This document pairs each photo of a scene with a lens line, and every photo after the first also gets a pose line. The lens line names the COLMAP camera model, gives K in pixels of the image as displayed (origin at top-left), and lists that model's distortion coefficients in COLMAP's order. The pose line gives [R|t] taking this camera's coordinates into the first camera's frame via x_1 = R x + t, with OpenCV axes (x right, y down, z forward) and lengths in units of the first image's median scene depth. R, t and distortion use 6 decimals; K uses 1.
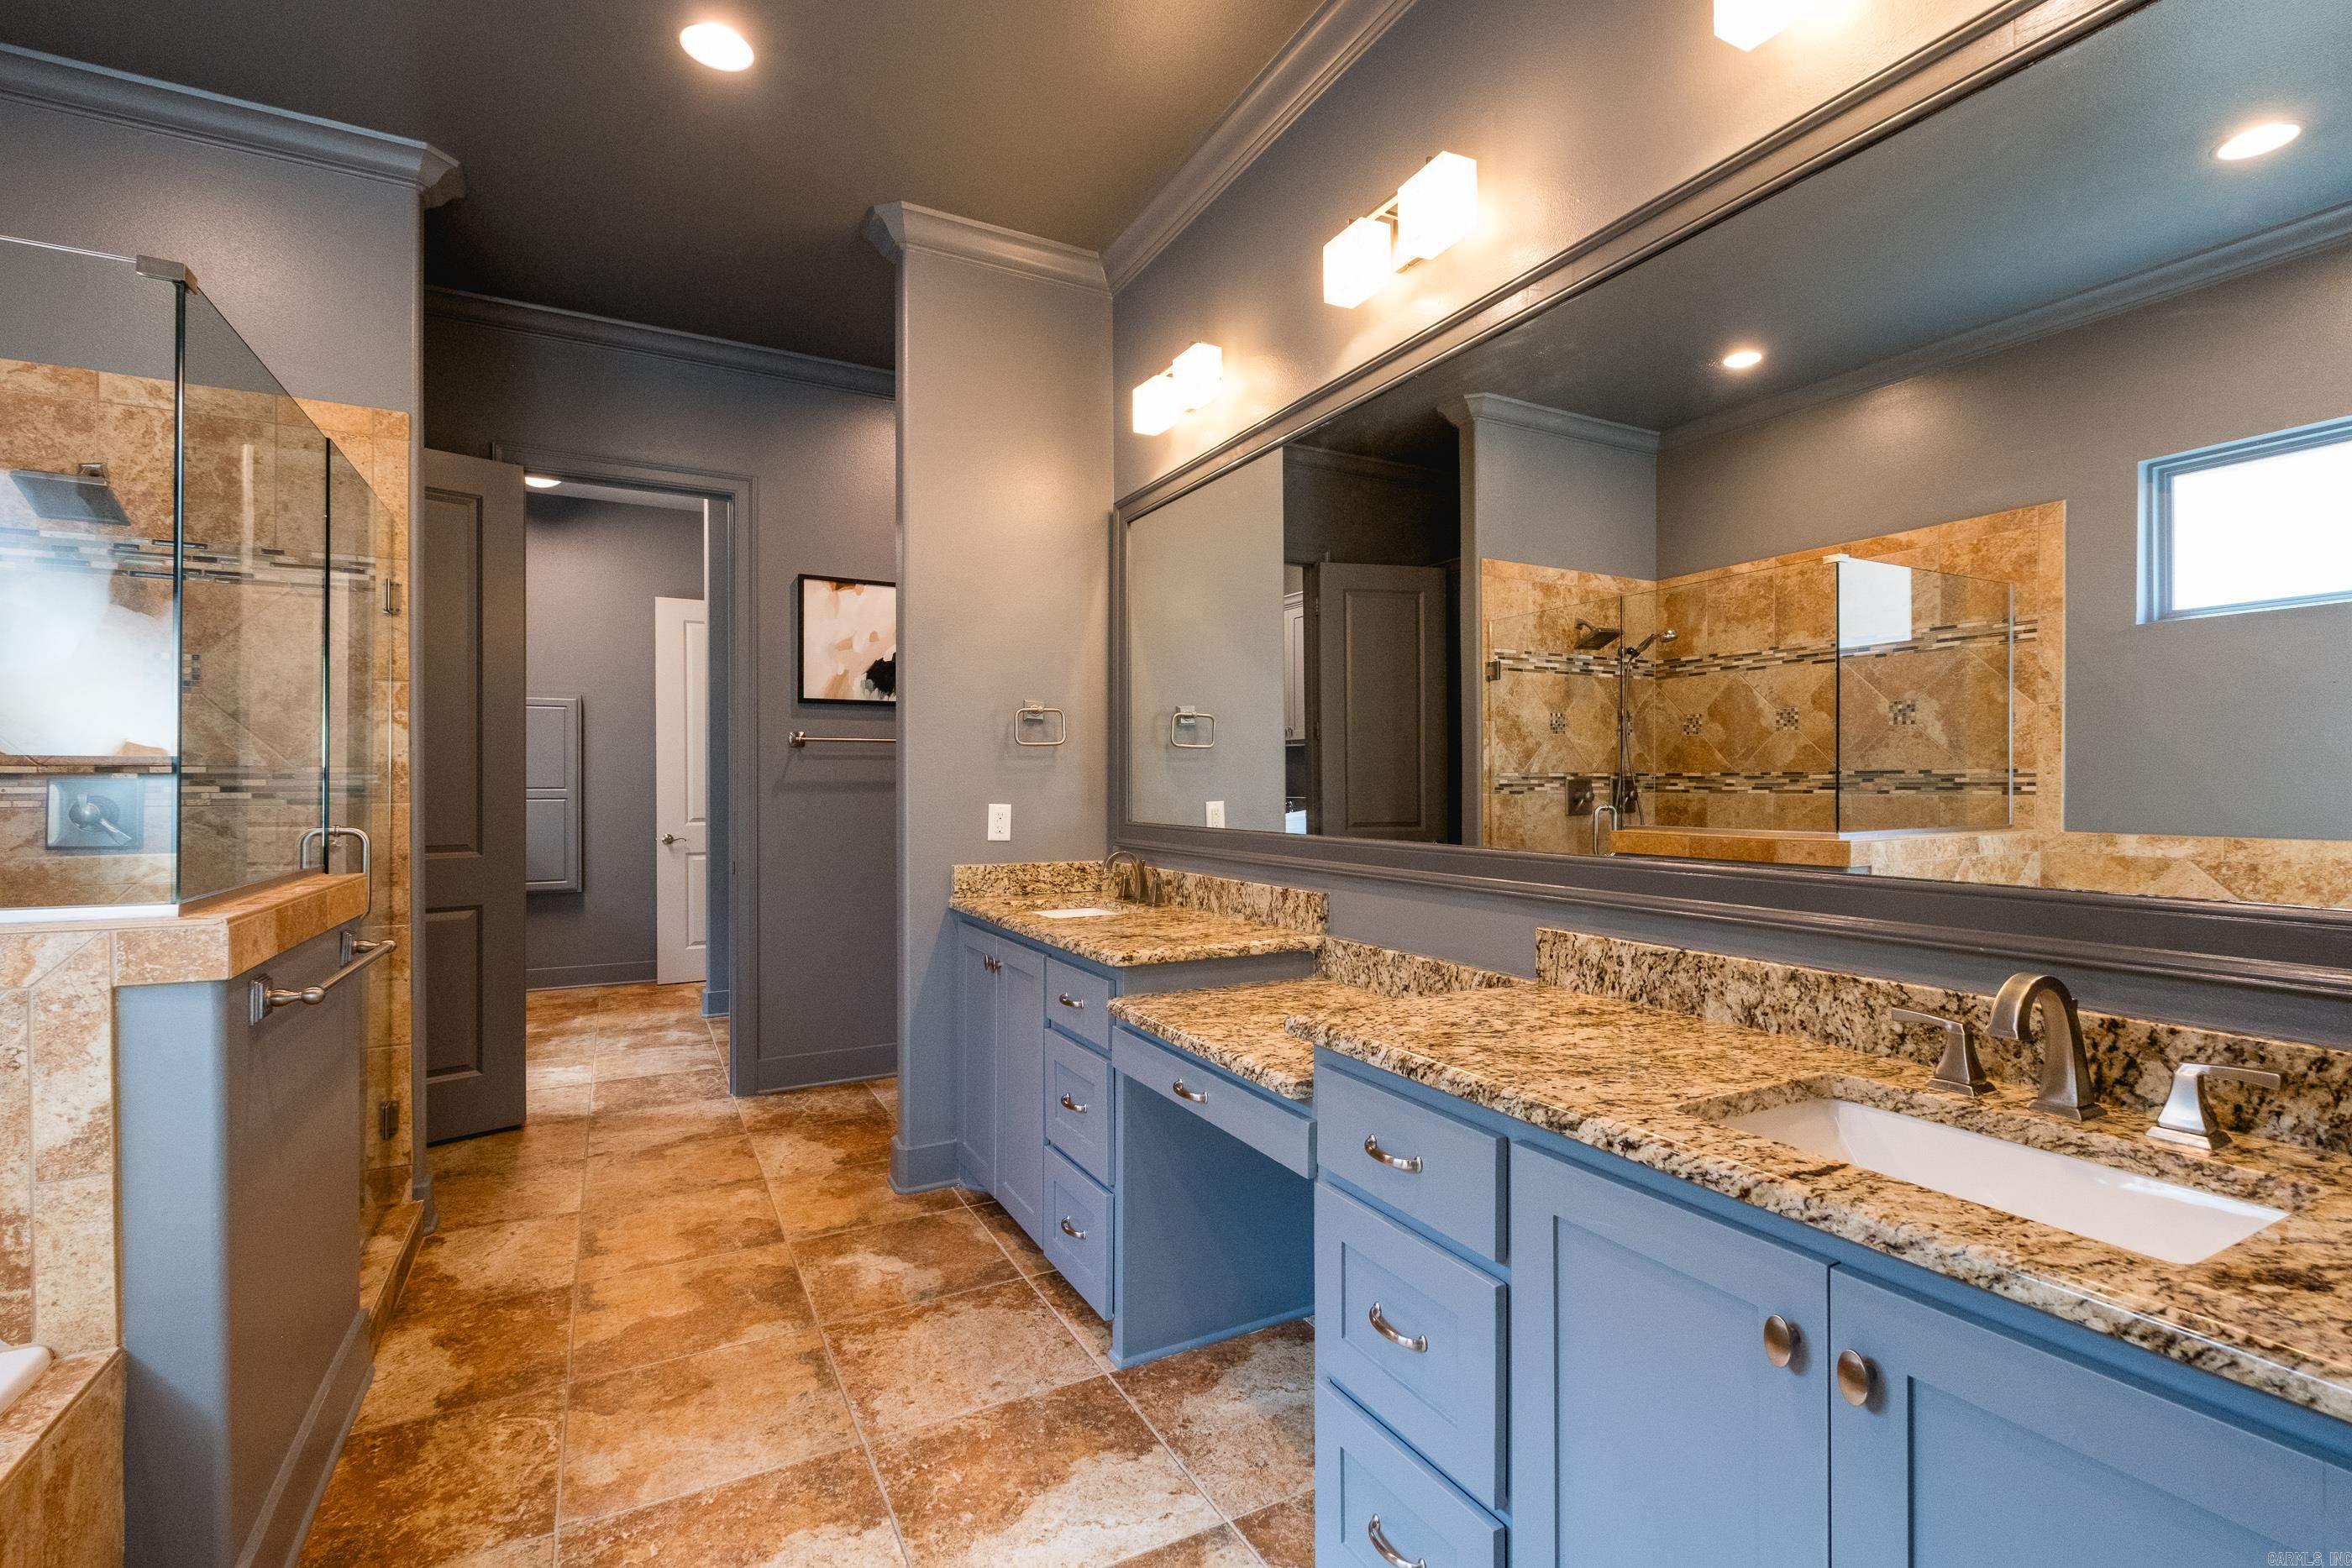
lens RADIAL K [[1040.2, 0, 1171.2], [0, 1040.2, 787.0], [0, 0, 1]] dist [0.003989, -0.002073]
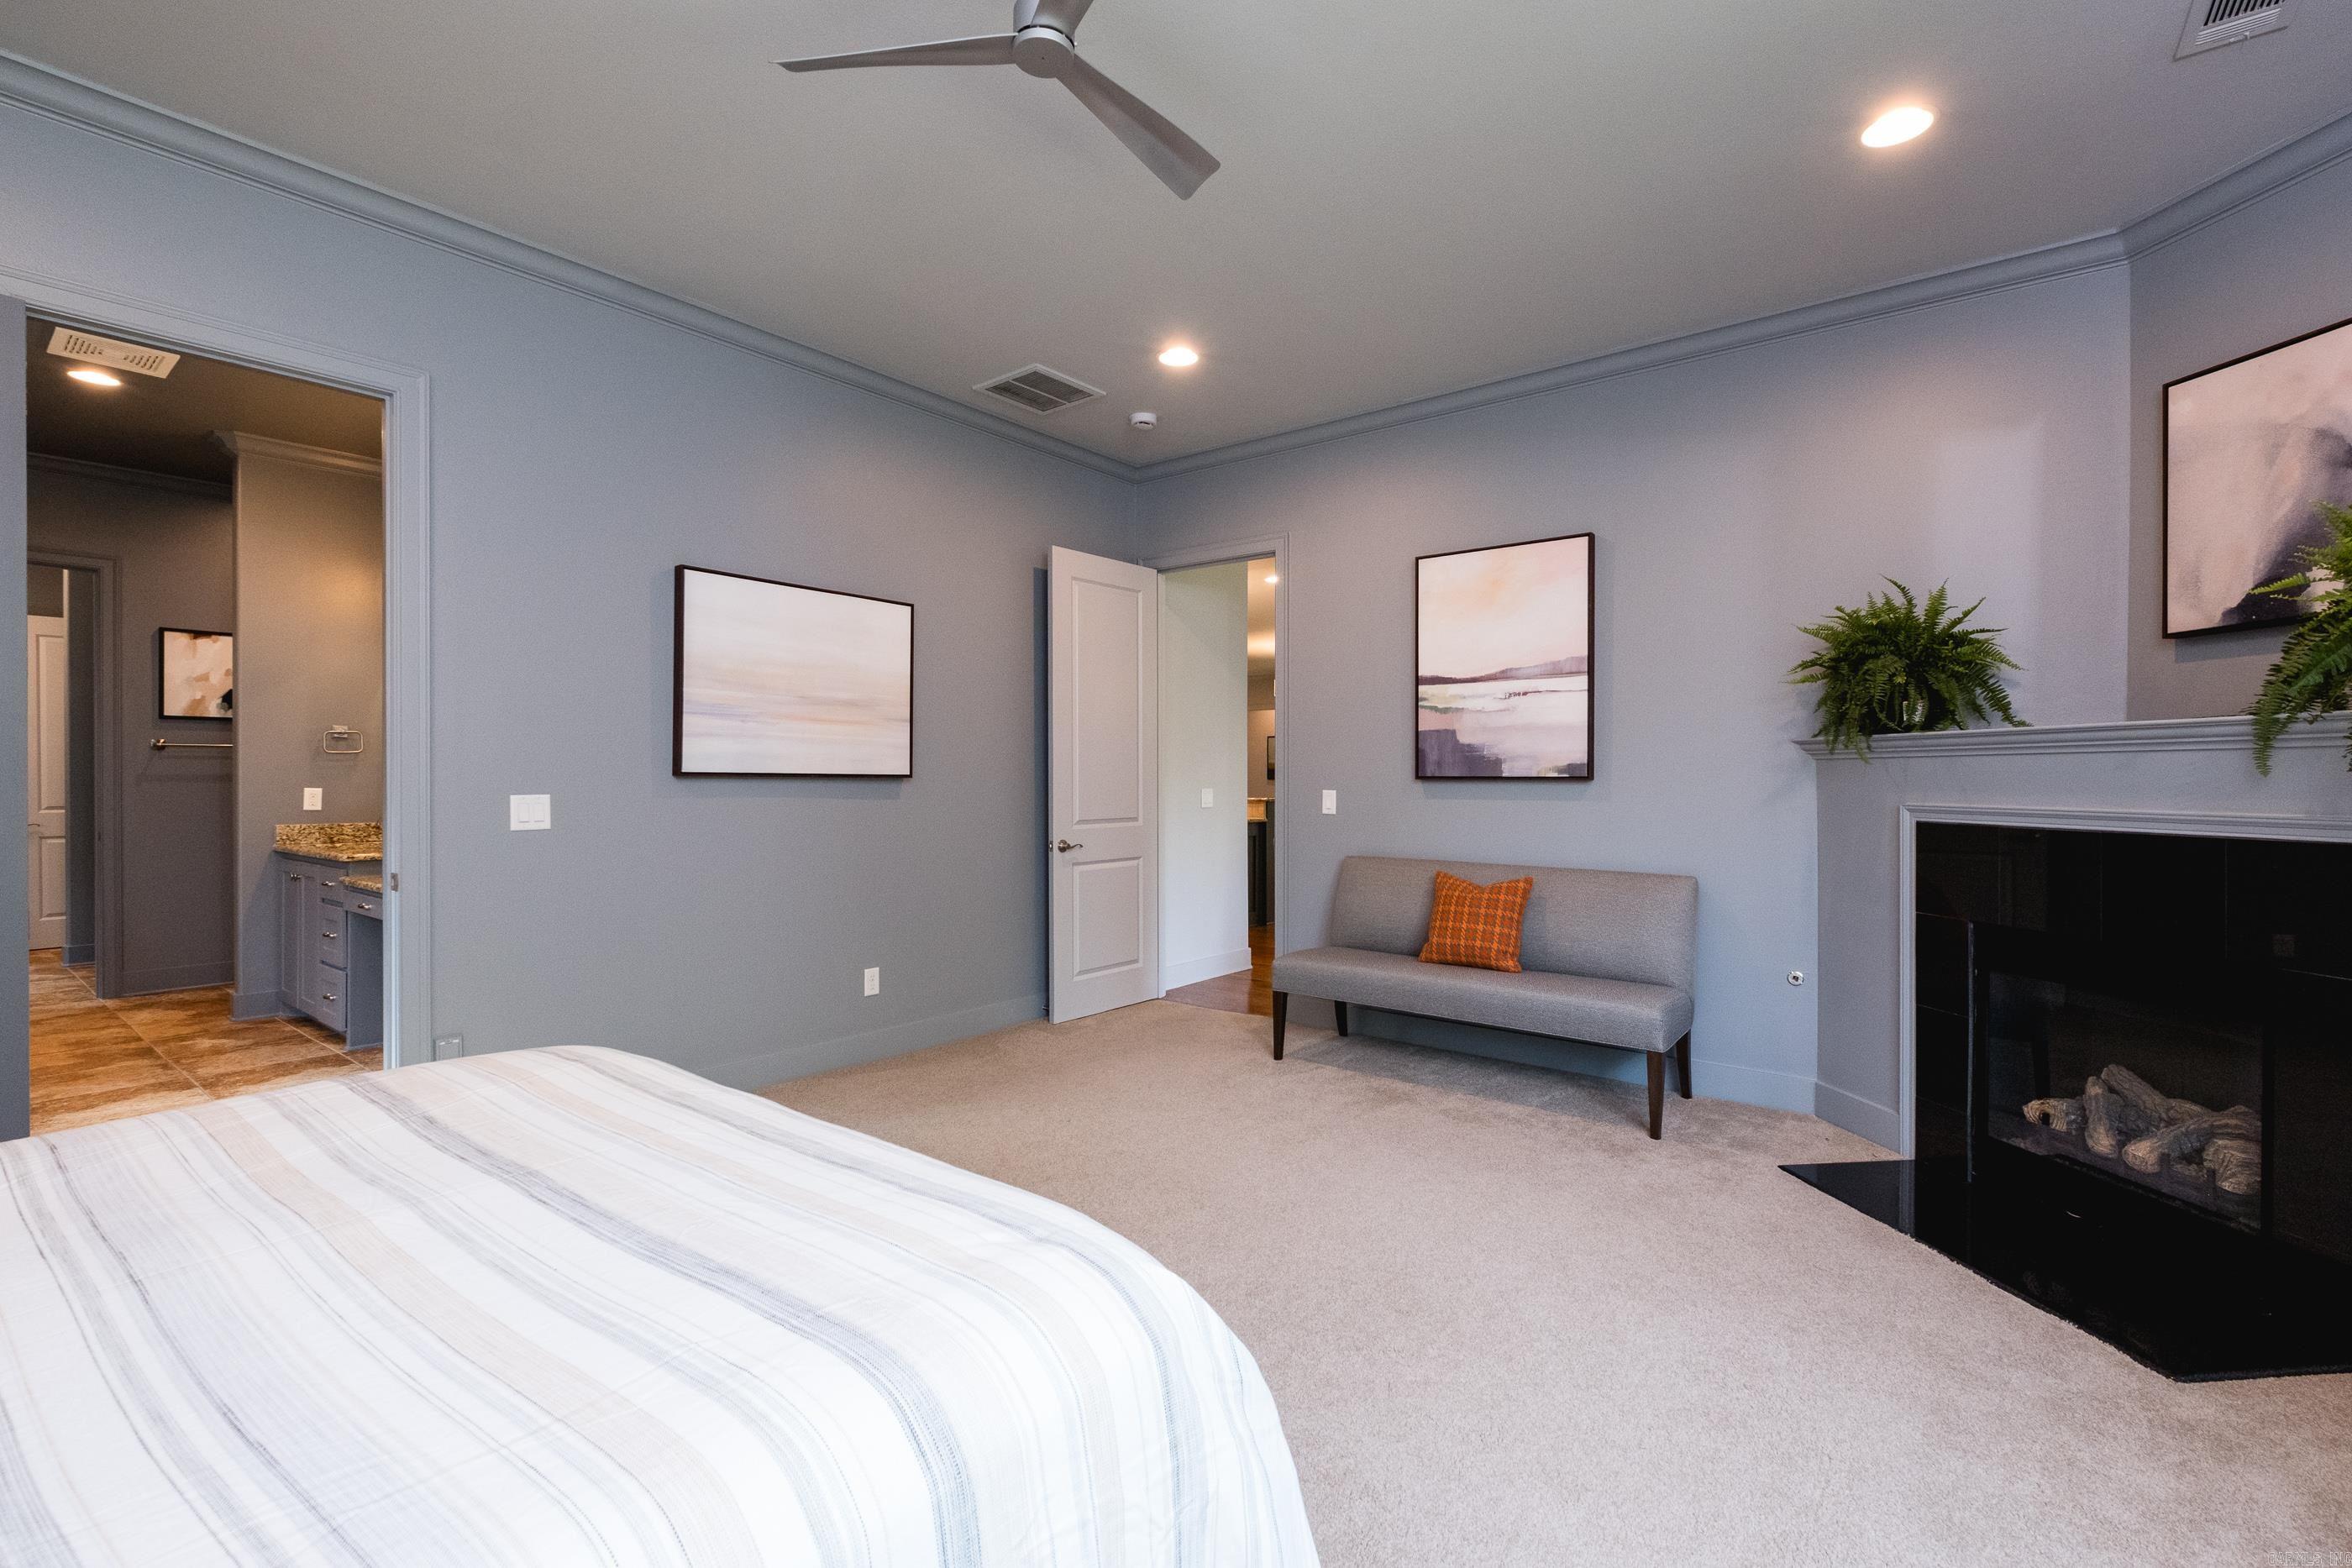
lens RADIAL K [[1040.2, 0, 1180.4], [0, 1040.2, 777.7], [0, 0, 1]] dist [0.003989, -0.002073]
pose [[0.914023, -0.002544, 0.405654, 0.354070], [0.001507, 0.999995, 0.002874, -0.003017], [-0.405659, -0.002015, 0.914022, -0.904477]]
